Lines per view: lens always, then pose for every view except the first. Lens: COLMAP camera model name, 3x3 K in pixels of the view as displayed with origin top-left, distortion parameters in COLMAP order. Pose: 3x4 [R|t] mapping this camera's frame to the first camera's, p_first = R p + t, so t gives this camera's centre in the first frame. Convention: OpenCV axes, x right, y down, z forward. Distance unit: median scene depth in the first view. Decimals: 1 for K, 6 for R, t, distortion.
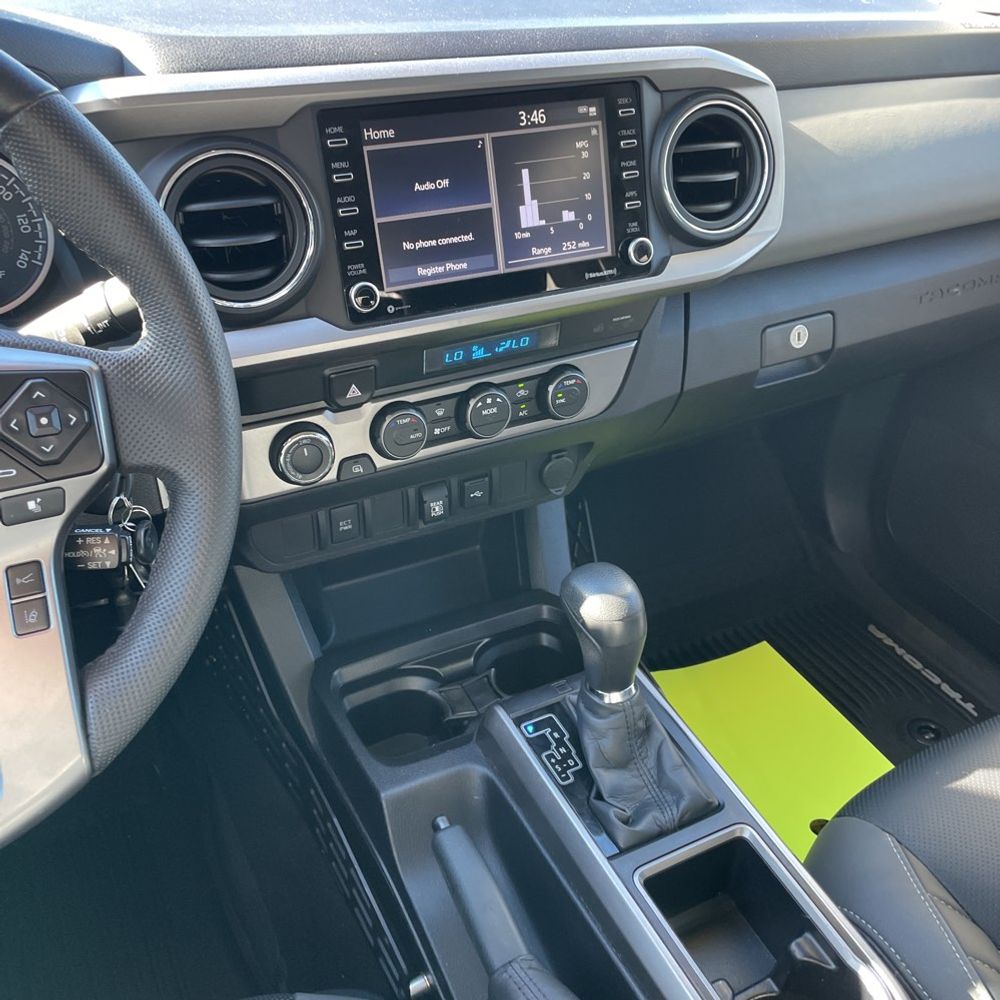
lens RADIAL K [[958.0, 0, 500.0], [0, 958.0, 500.0], [0, 0, 1]] dist [0.009965, -0.018859]
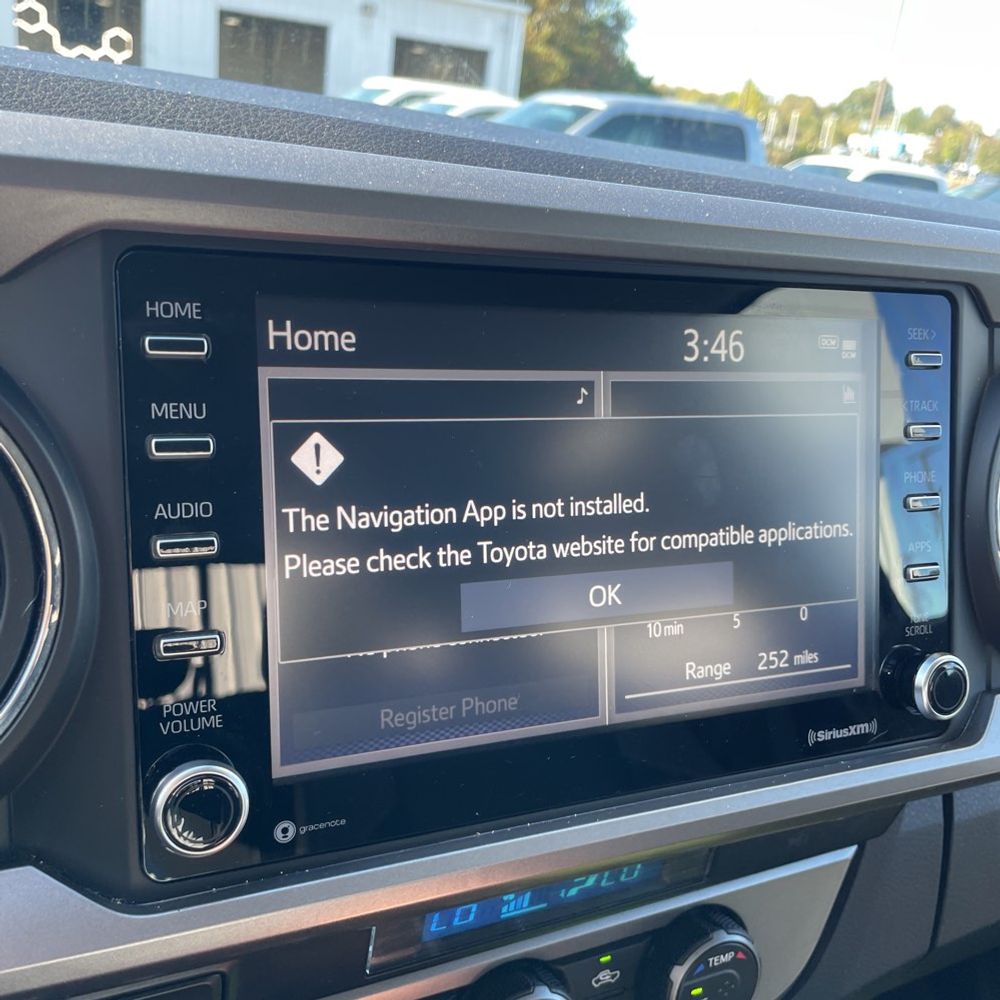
lens RADIAL K [[959.6, 0, 494.7], [0, 959.6, 507.9], [0, 0, 1]] dist [0.008242, -0.015737]
pose [[0.995749, 0.091082, 0.013720, -0.053689], [-0.084318, 0.961306, -0.262262, -0.215564], [-0.037076, 0.259990, 0.964899, 0.616687]]
